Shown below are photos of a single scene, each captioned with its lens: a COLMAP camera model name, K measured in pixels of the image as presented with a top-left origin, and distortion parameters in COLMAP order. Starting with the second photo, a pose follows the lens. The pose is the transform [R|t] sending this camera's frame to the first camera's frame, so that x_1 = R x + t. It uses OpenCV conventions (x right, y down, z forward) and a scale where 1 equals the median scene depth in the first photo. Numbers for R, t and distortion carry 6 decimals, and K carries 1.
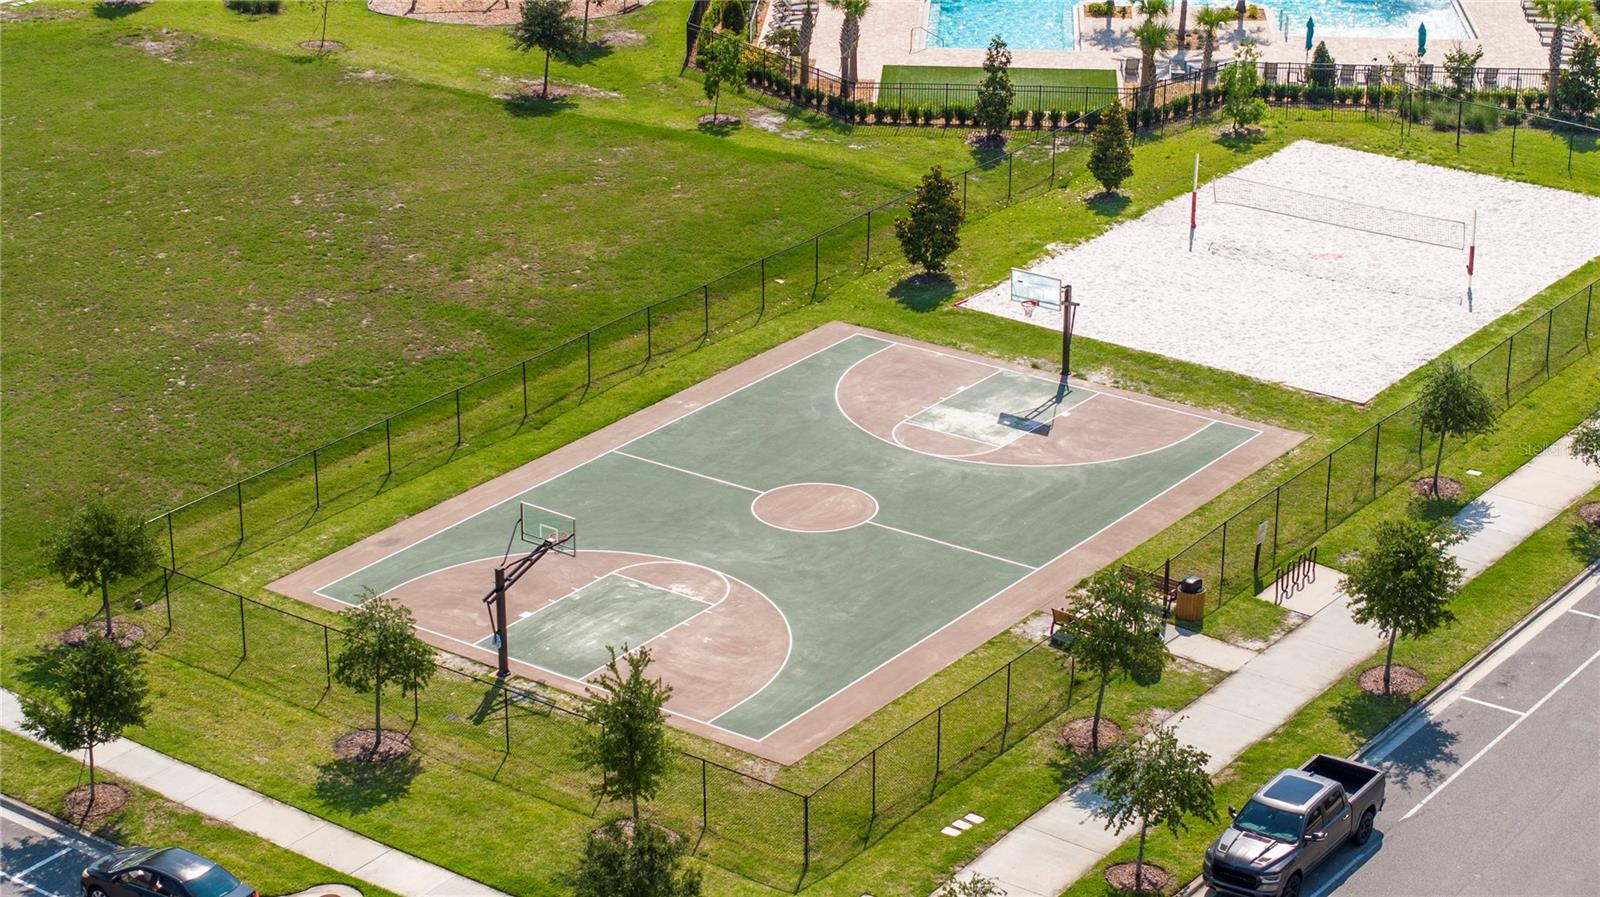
lens RADIAL K [[3165.1, 0, 792.8], [0, 3165.1, 505.8], [0, 0, 1]] dist [-0.173569, 1.087341]
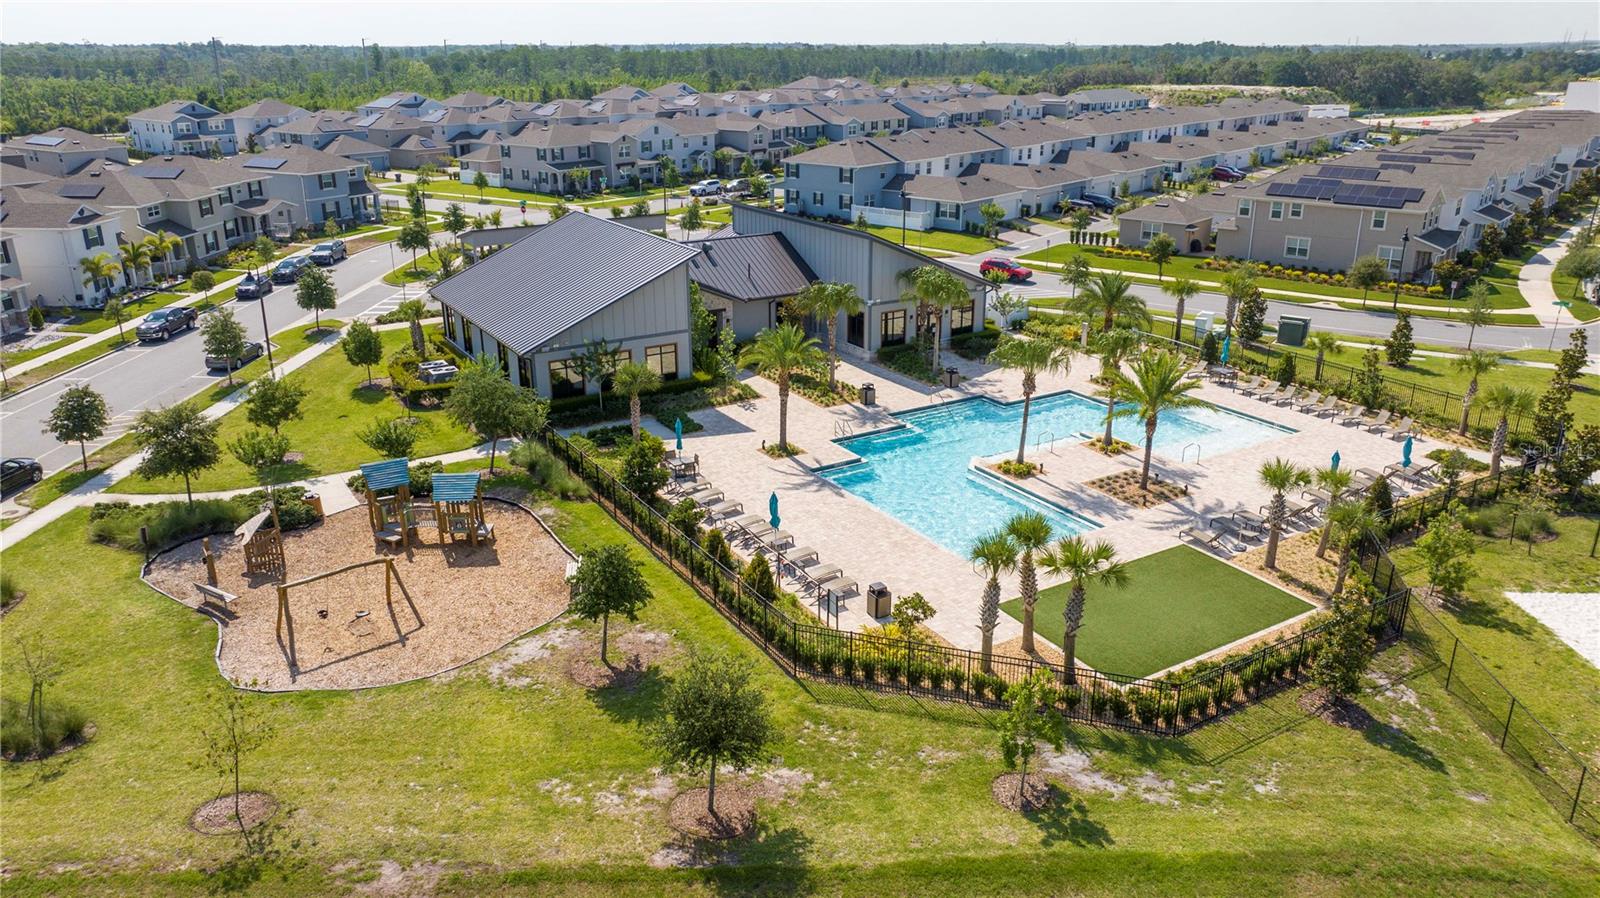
lens RADIAL K [[1119.2, 0, 800.0], [0, 1119.2, 449.0], [0, 0, 1]] dist [-0.009985, -0.004365]
pose [[0.817301, -0.198697, 0.540868, -0.175721], [0.230642, 0.972998, 0.008926, -0.206659], [-0.528037, 0.117452, 0.841060, 0.821187]]
